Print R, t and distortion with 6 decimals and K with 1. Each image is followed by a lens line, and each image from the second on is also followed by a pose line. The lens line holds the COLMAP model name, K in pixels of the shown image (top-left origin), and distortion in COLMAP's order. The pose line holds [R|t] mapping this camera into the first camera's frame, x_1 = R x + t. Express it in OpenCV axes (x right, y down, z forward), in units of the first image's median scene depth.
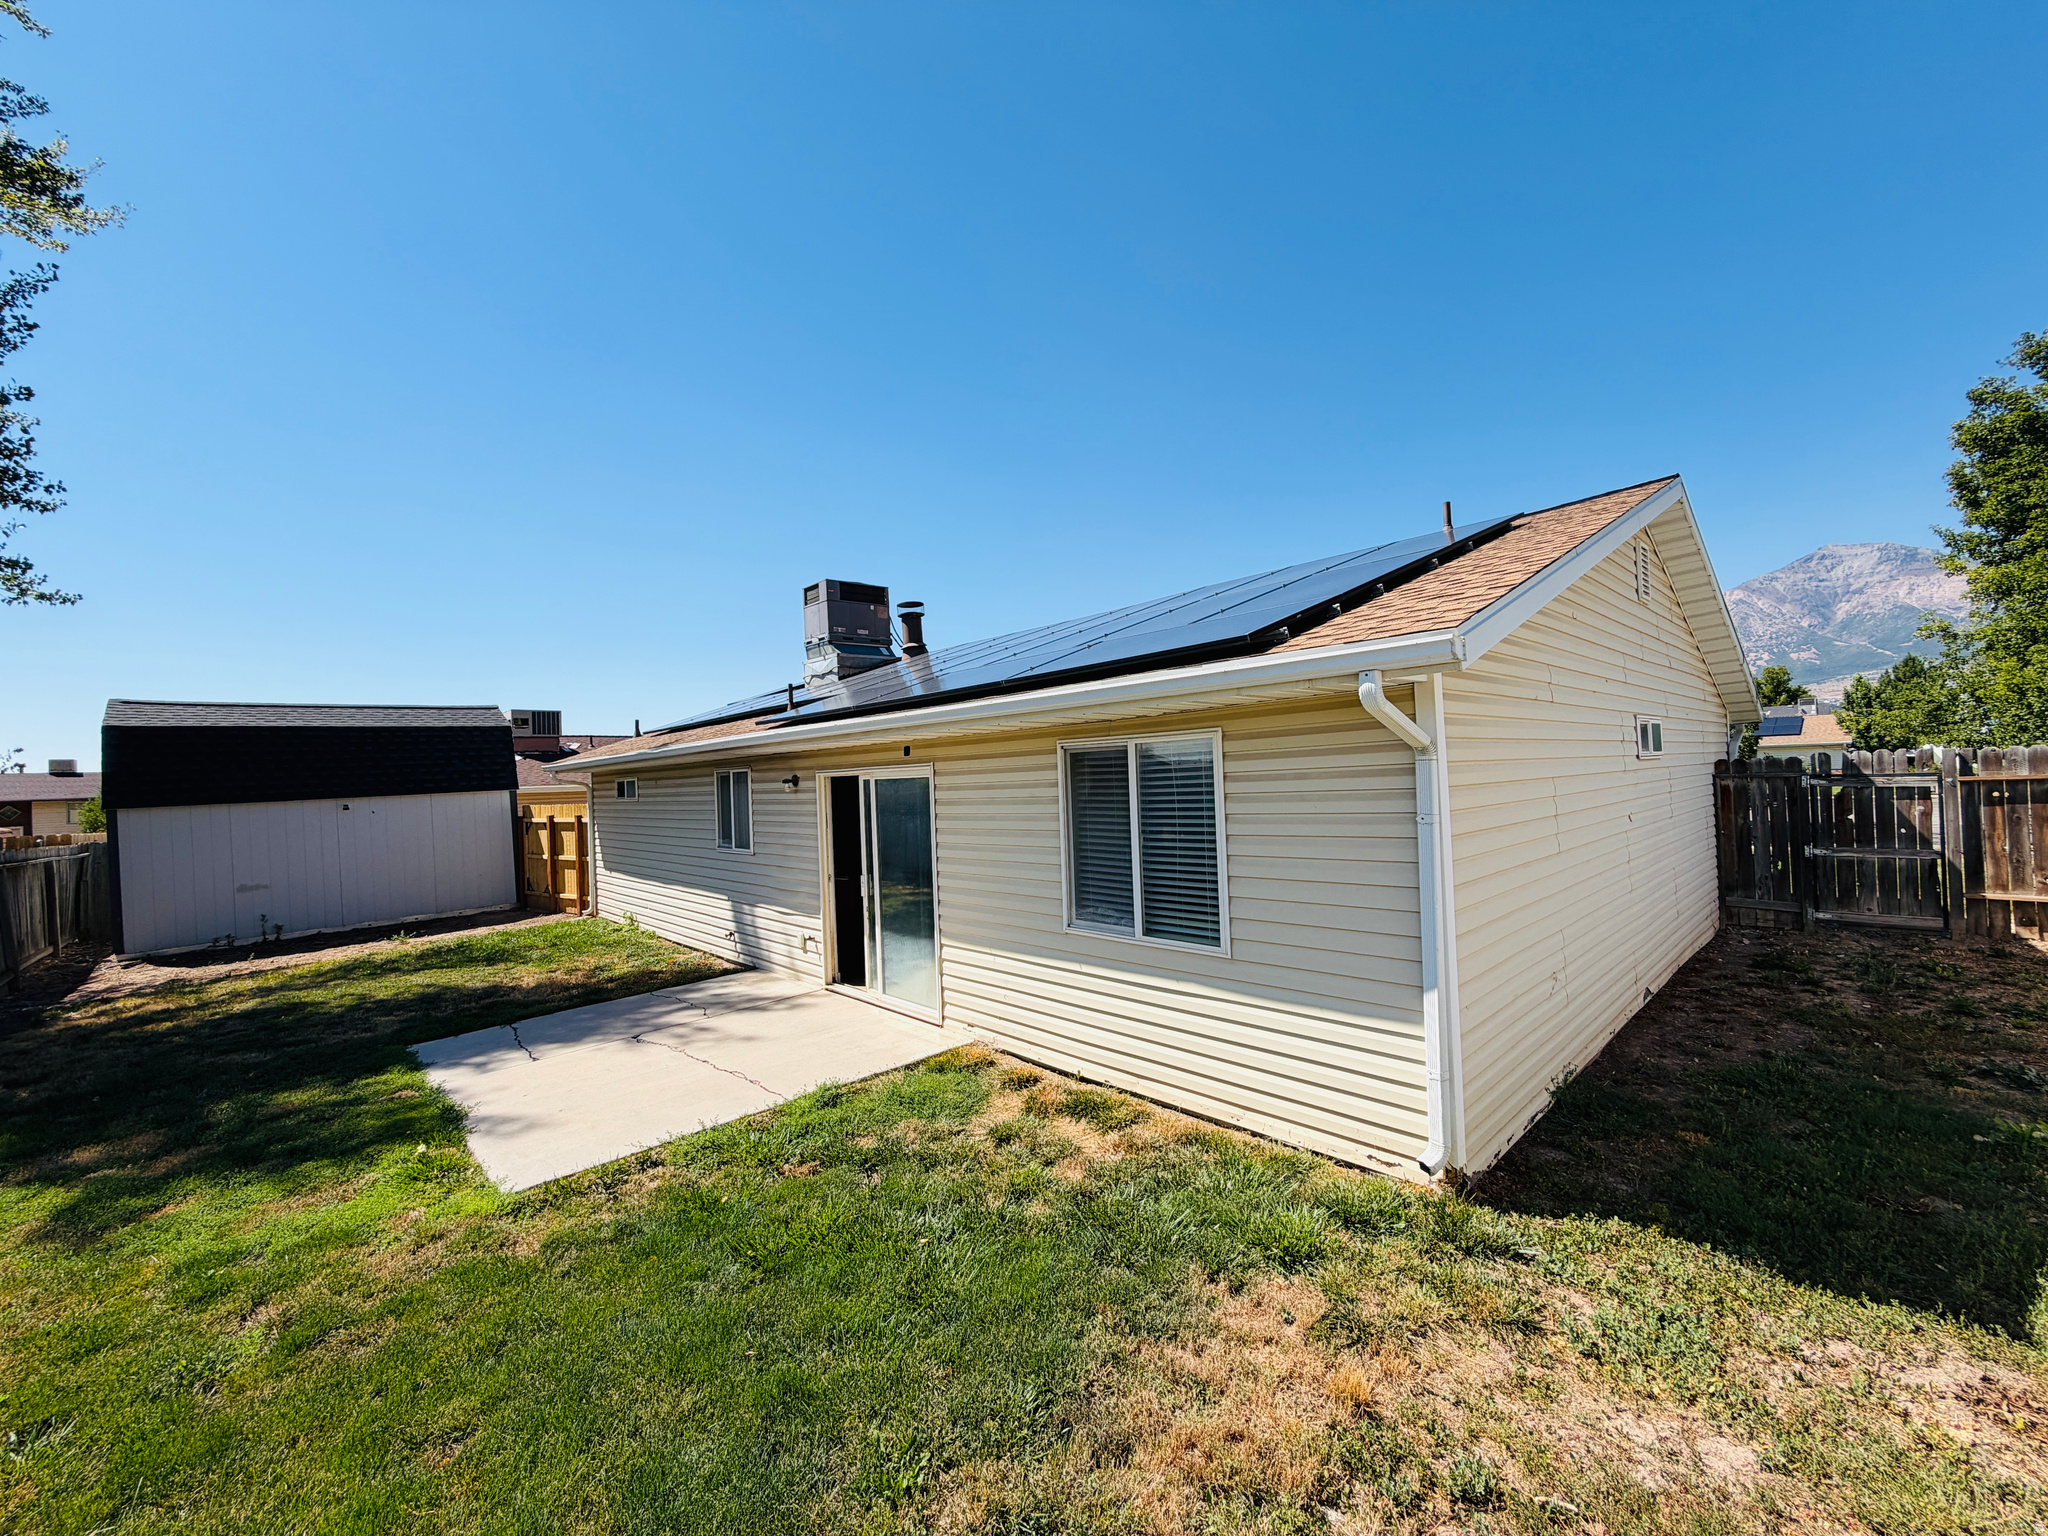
lens RADIAL K [[818.6, 0, 1022.3], [0, 818.6, 774.1], [0, 0, 1]] dist [0.001367, 0.000083]
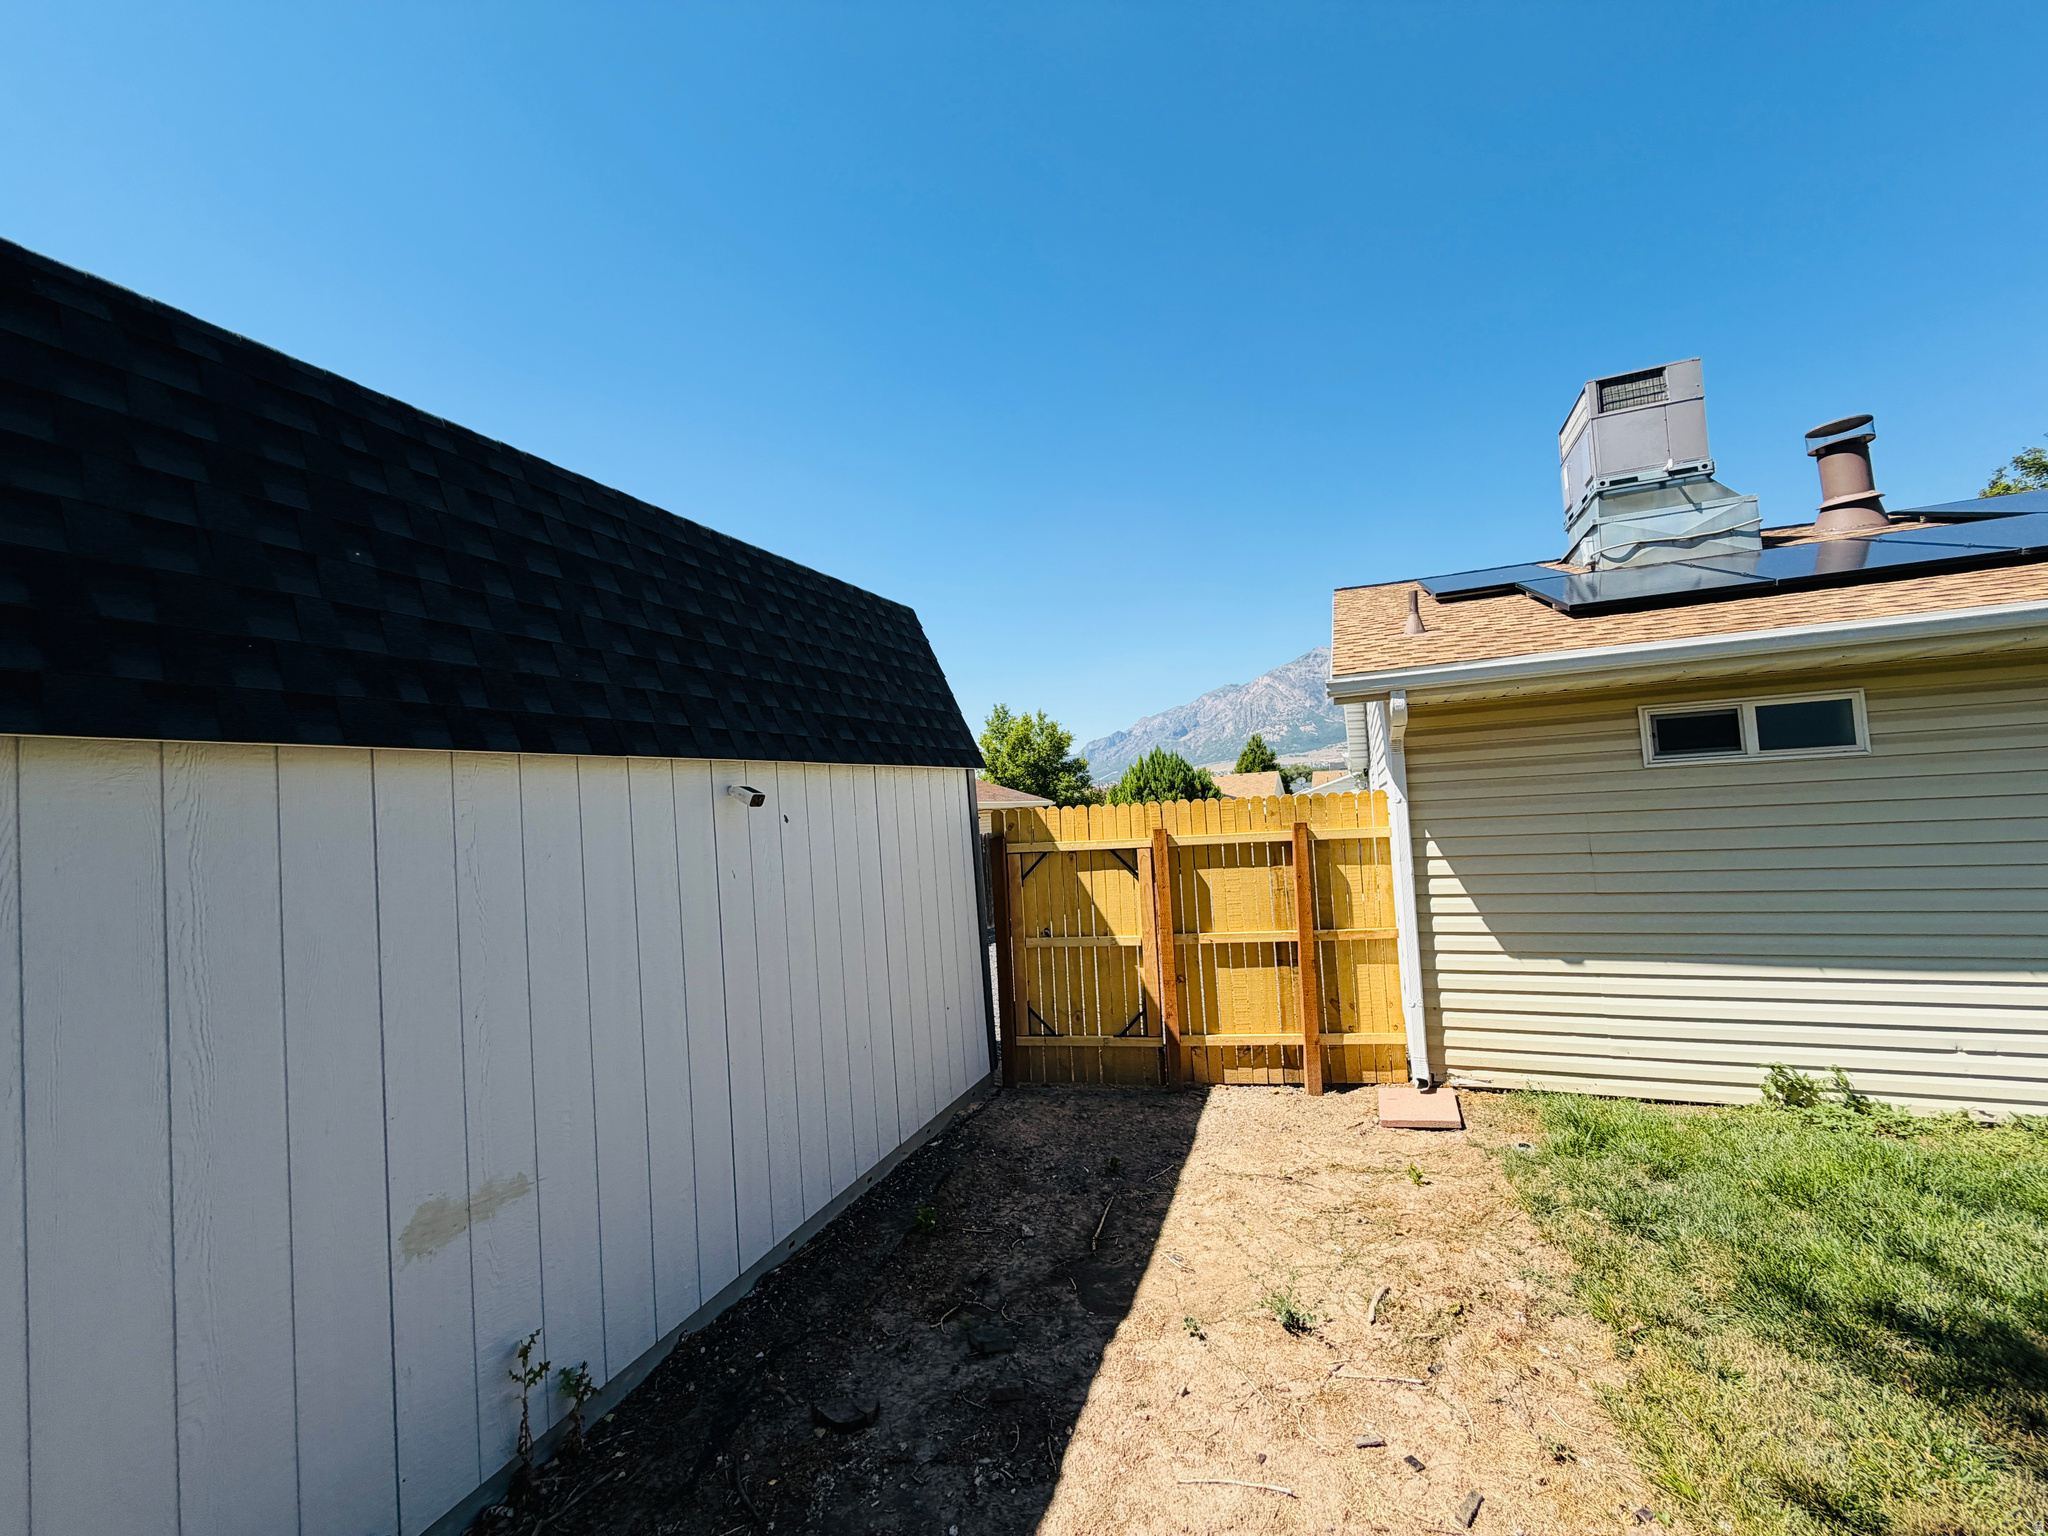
lens RADIAL K [[818.6, 0, 1025.6], [0, 818.6, 770.9], [0, 0, 1]] dist [0.001367, 0.000083]
pose [[0.908792, 0.010490, 0.417117, -0.843607], [0.018453, 0.997695, -0.065294, 0.050604], [-0.416841, 0.067036, 0.906504, 0.721683]]
